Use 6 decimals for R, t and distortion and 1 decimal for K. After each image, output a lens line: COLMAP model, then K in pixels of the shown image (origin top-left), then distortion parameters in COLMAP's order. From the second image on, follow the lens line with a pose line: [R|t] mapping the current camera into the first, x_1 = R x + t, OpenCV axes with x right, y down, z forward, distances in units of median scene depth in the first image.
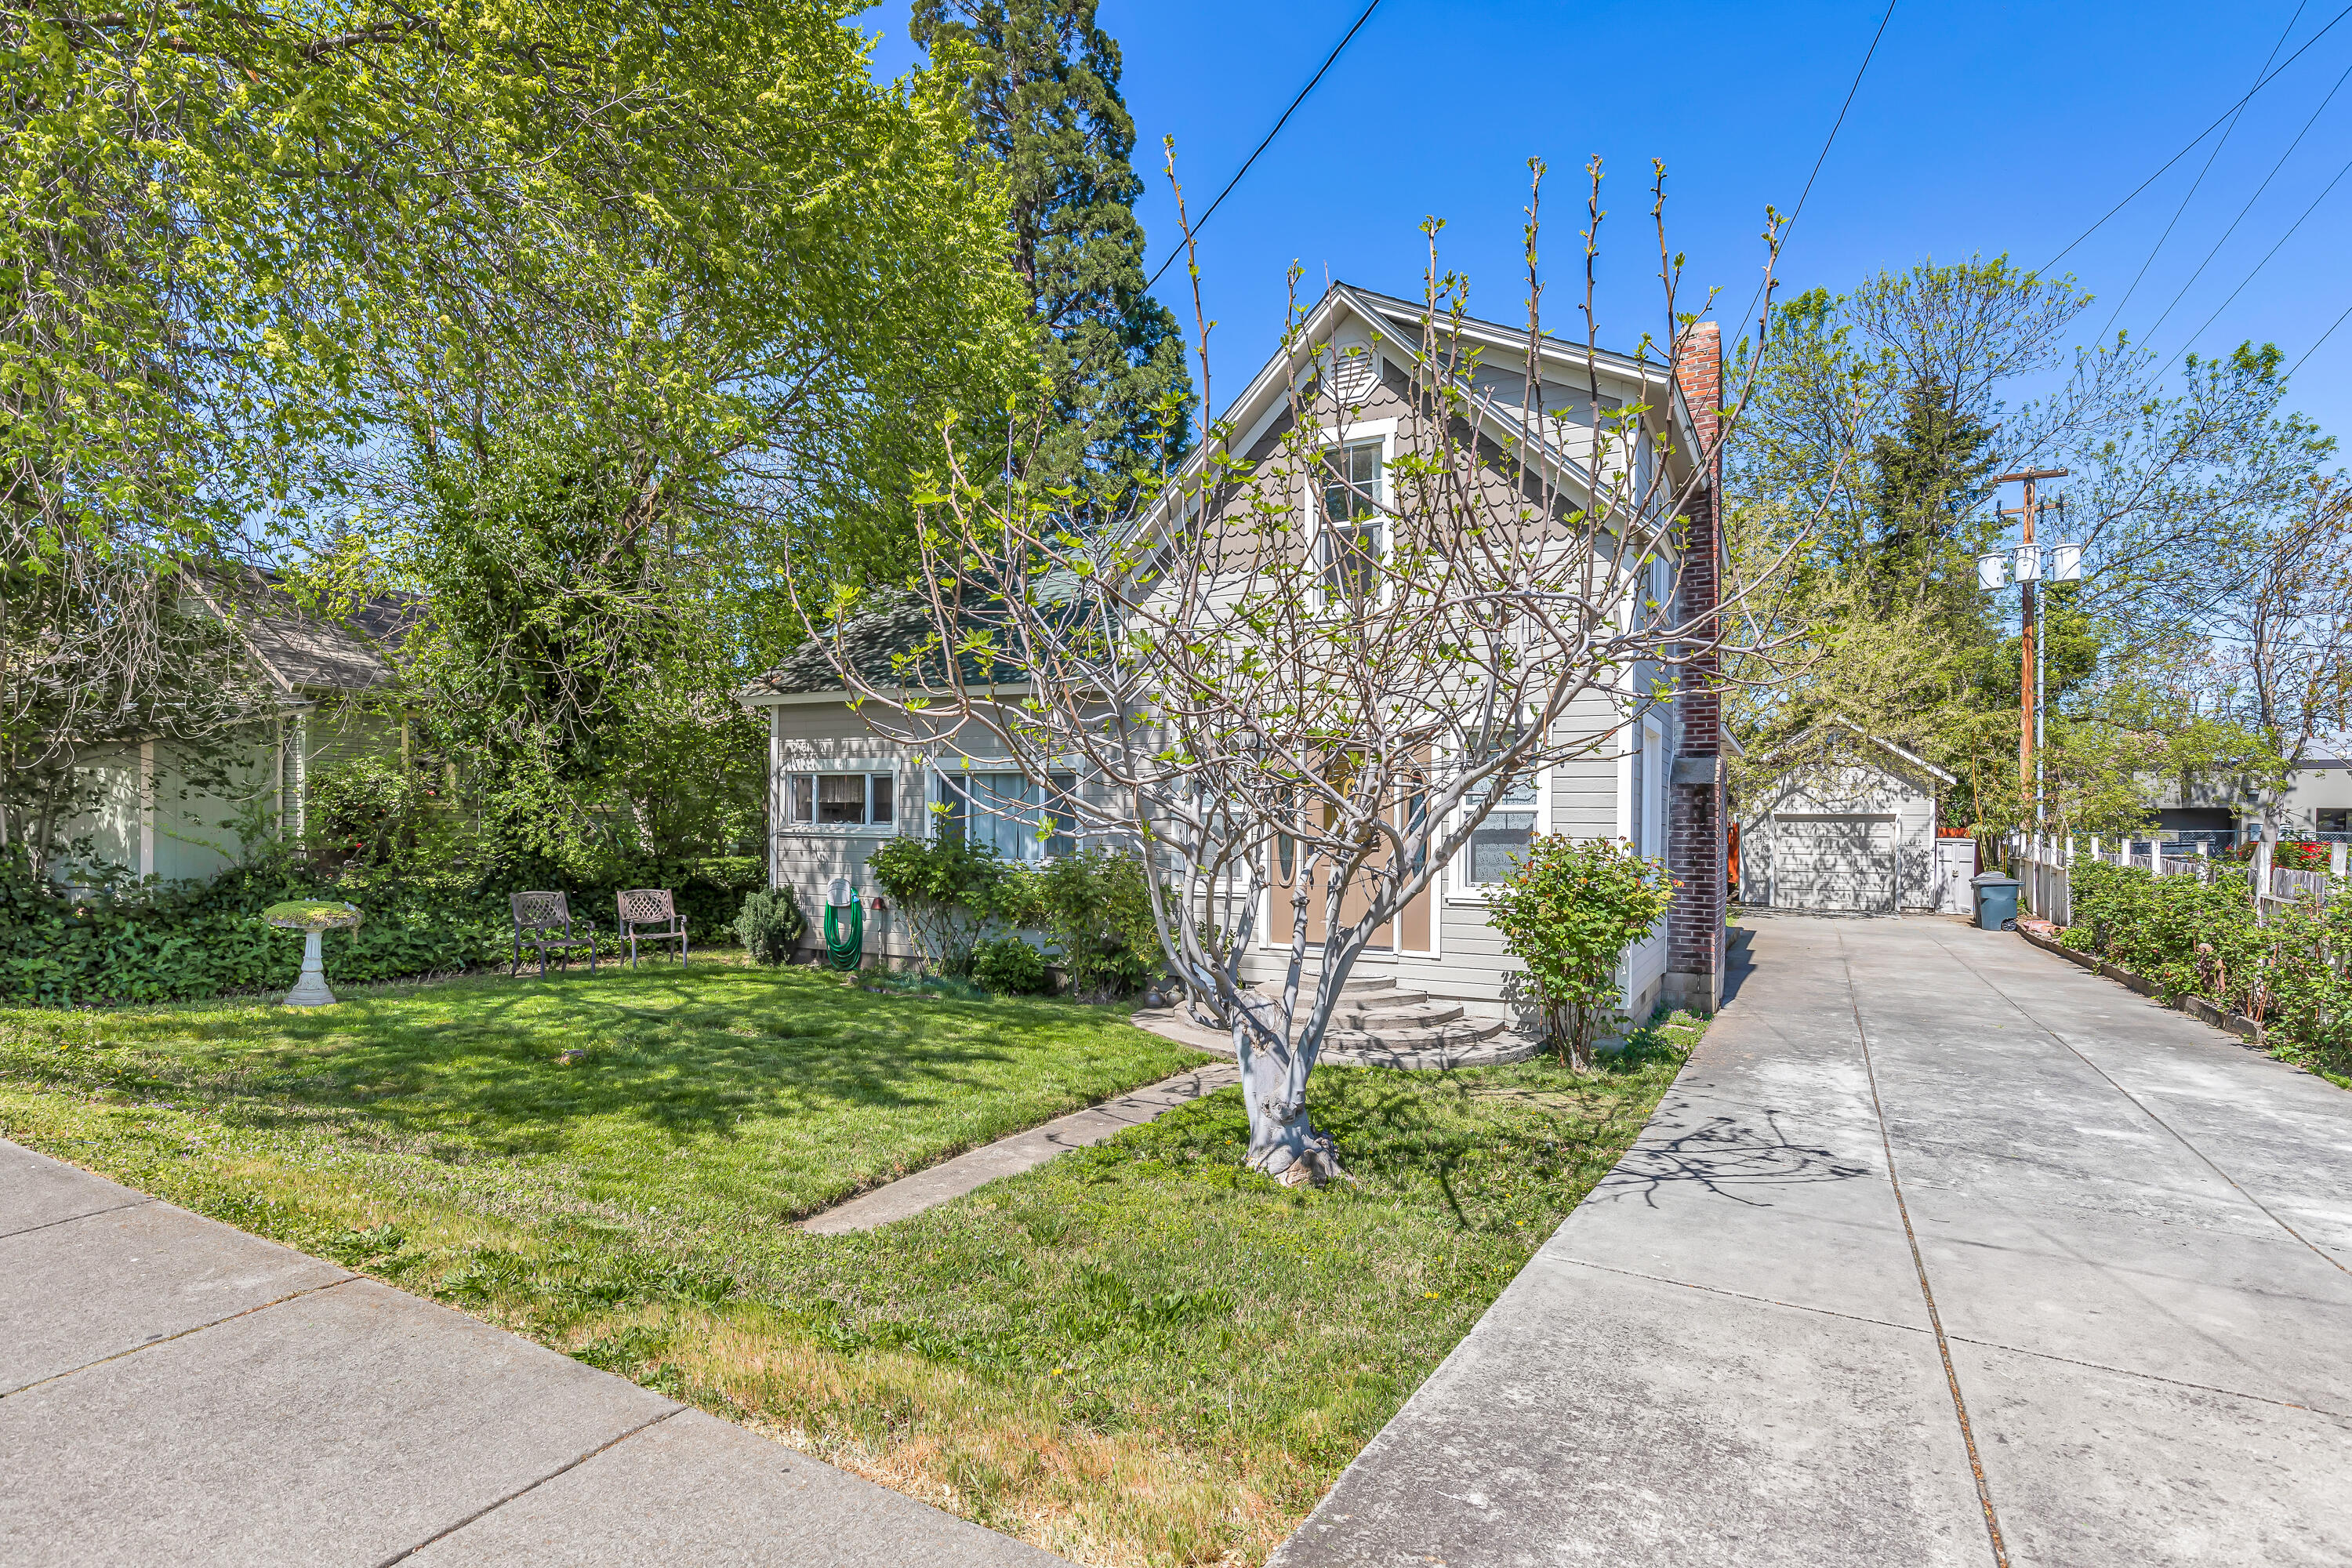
lens RADIAL K [[1136.8, 0, 1173.9], [0, 1136.8, 796.2], [0, 0, 1]] dist [-0.002158, 0.000008]
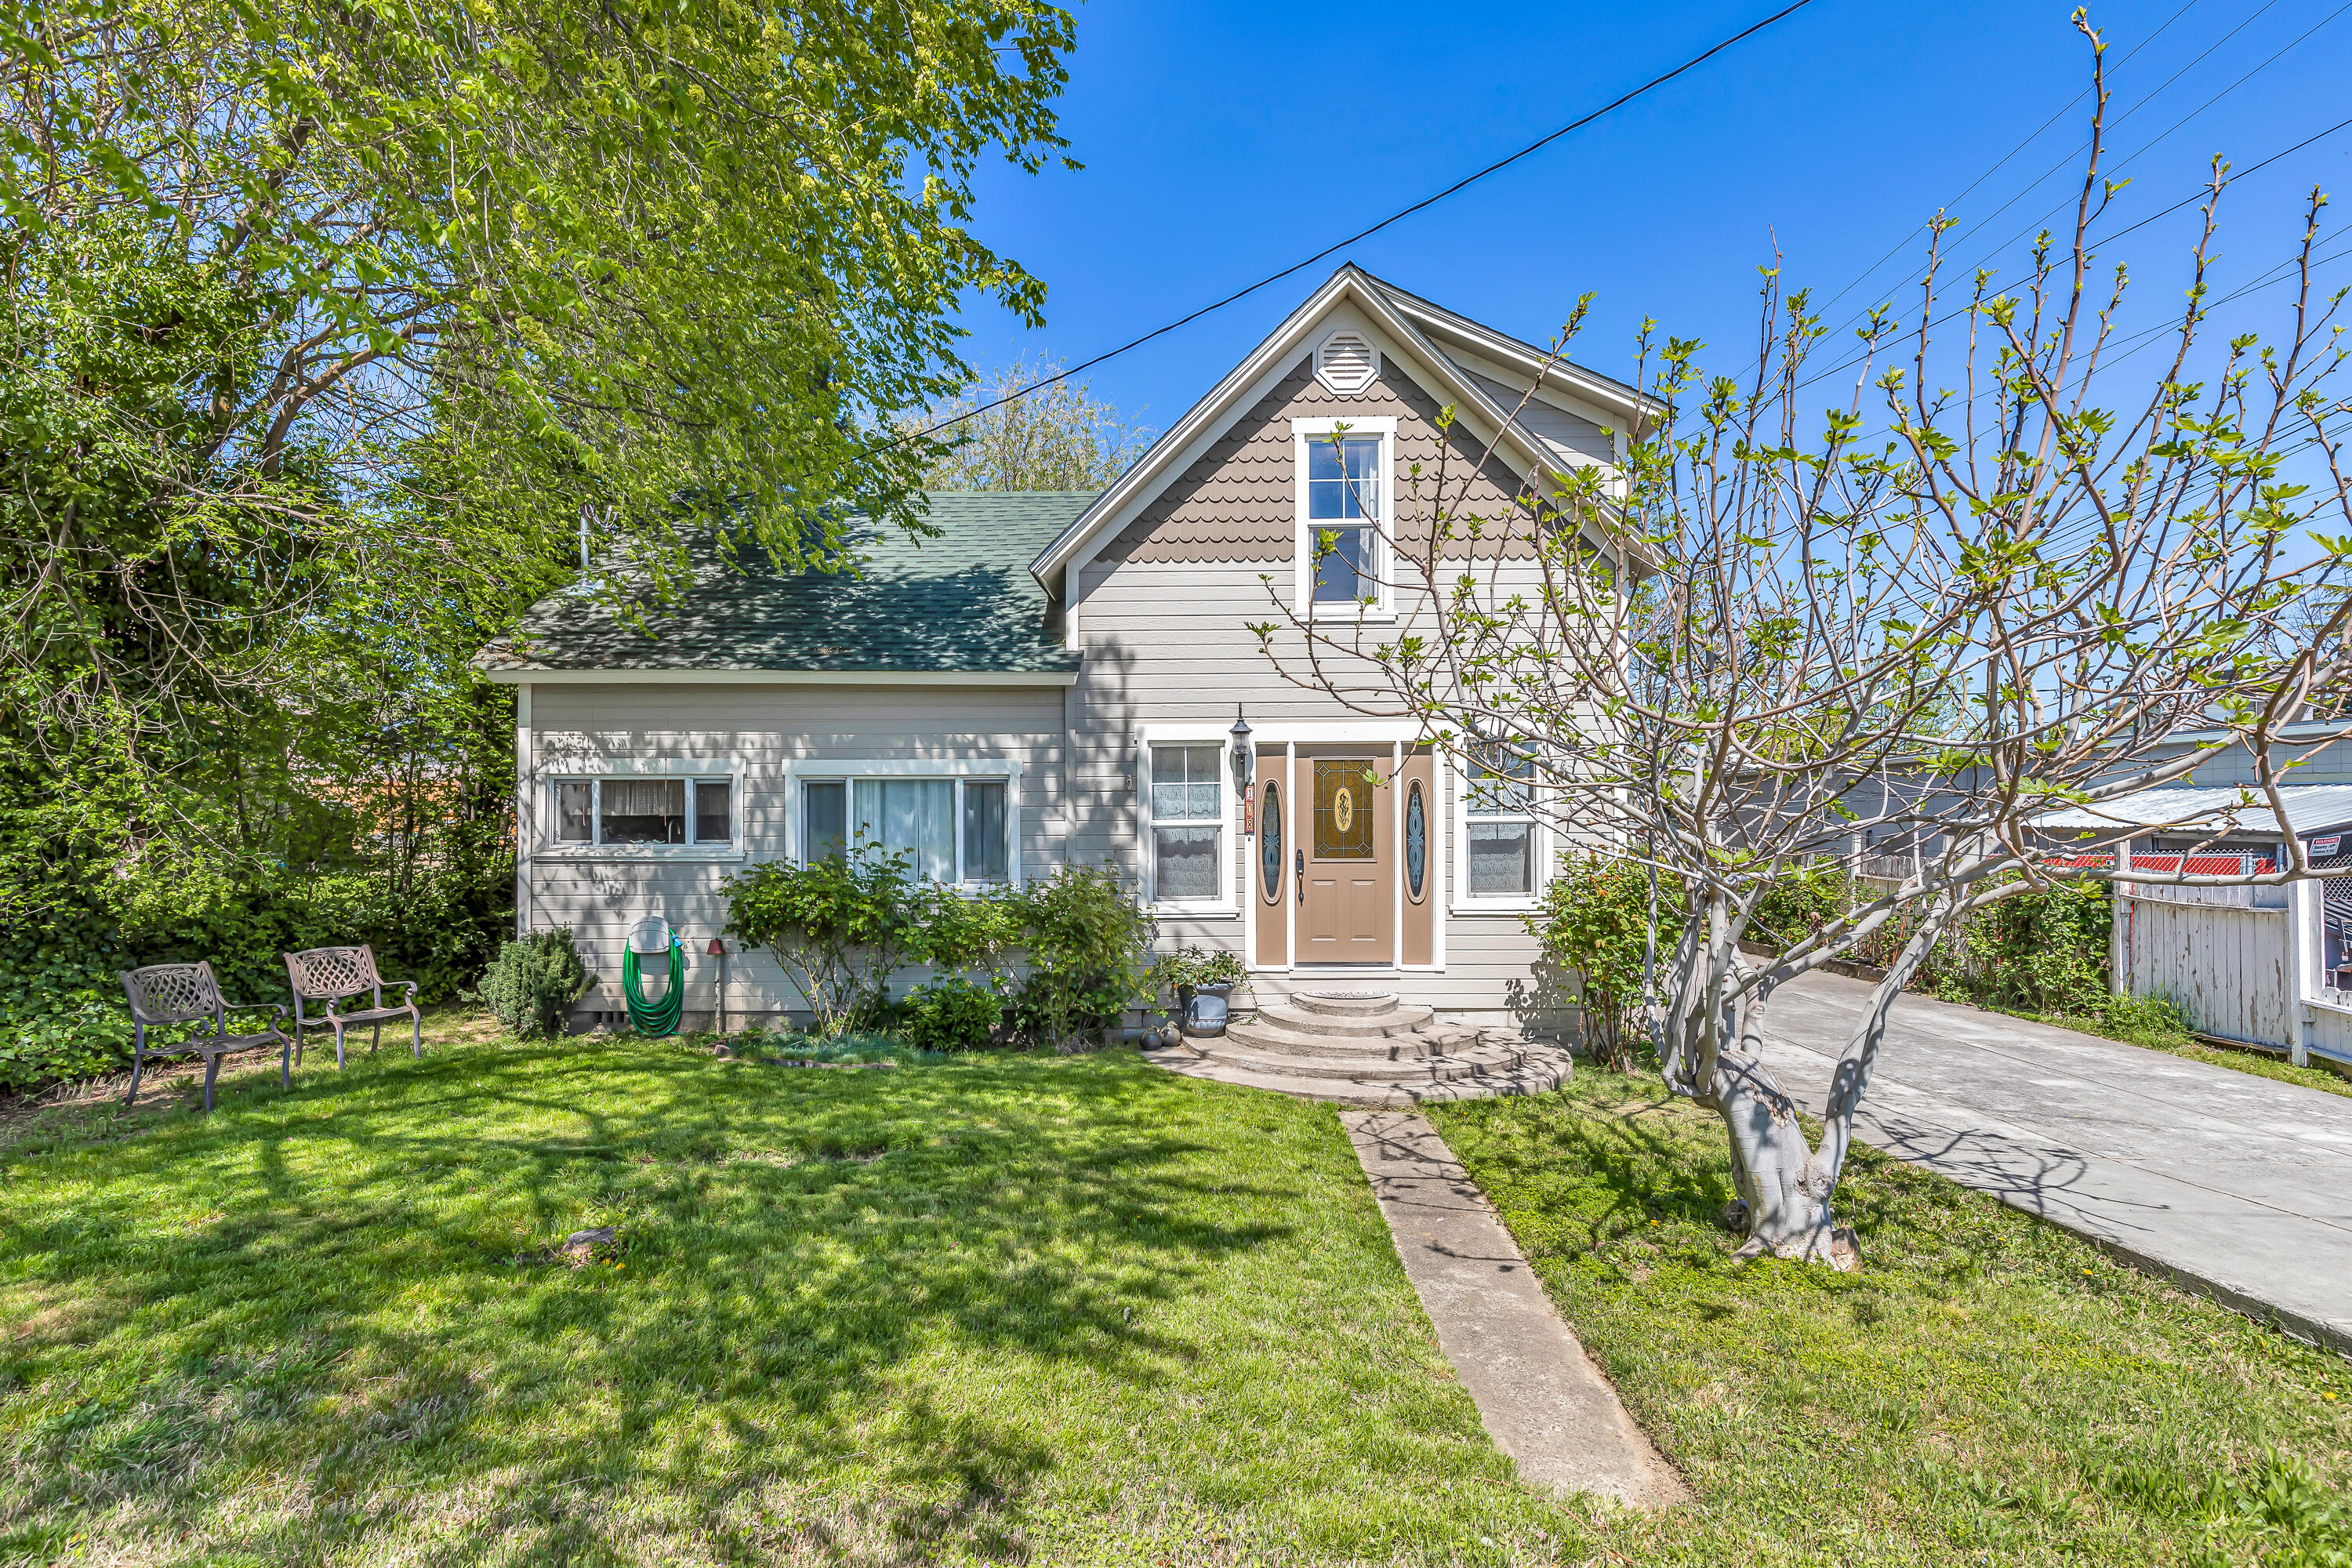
lens RADIAL K [[1089.1, 0, 1160.3], [0, 1089.1, 790.5], [0, 0, 1]] dist [0.007841, -0.000269]
pose [[0.898790, -0.002849, 0.438370, -0.312466], [0.001467, 0.999993, 0.003490, -0.013998], [-0.438376, -0.002494, 0.898788, 0.198444]]
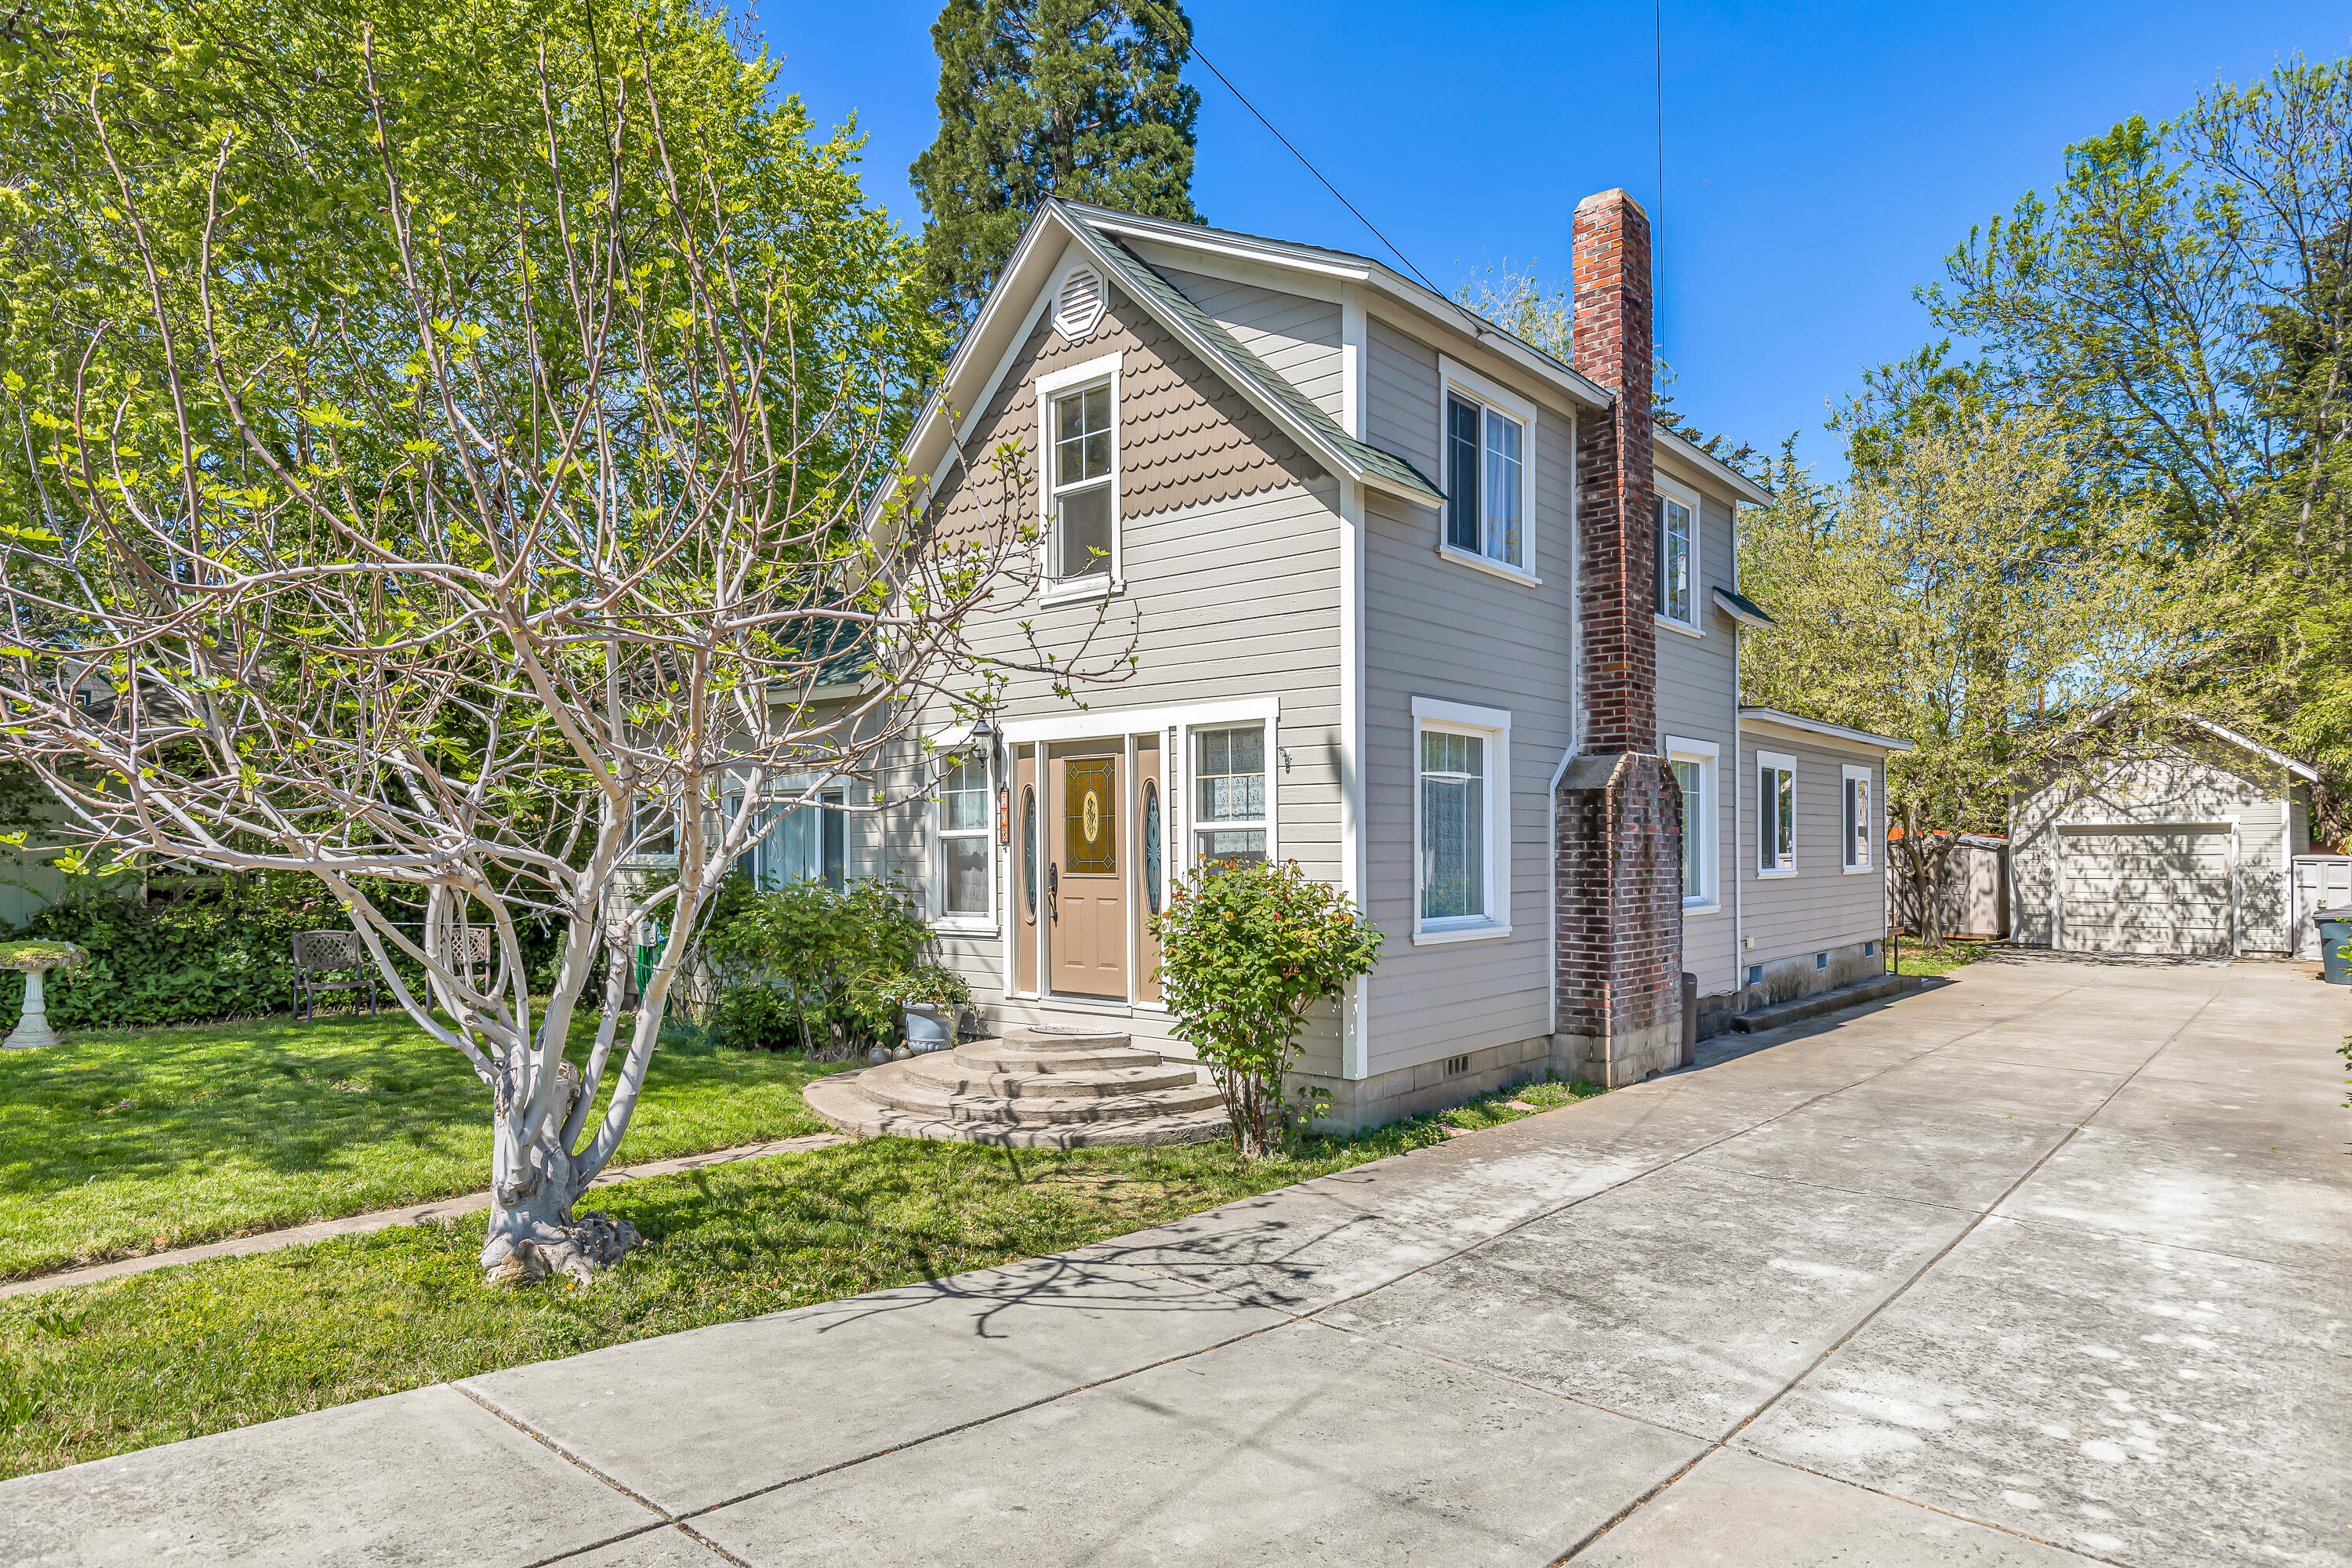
lens RADIAL K [[1329.5, 0, 1186.7], [0, 1329.5, 800.8], [0, 0, 1]] dist [0.011850, -0.000640]
pose [[0.980395, -0.019756, -0.196048, 0.336406], [0.017346, 0.999751, -0.014003, 0.004629], [0.196275, 0.010328, 0.980494, 0.054896]]
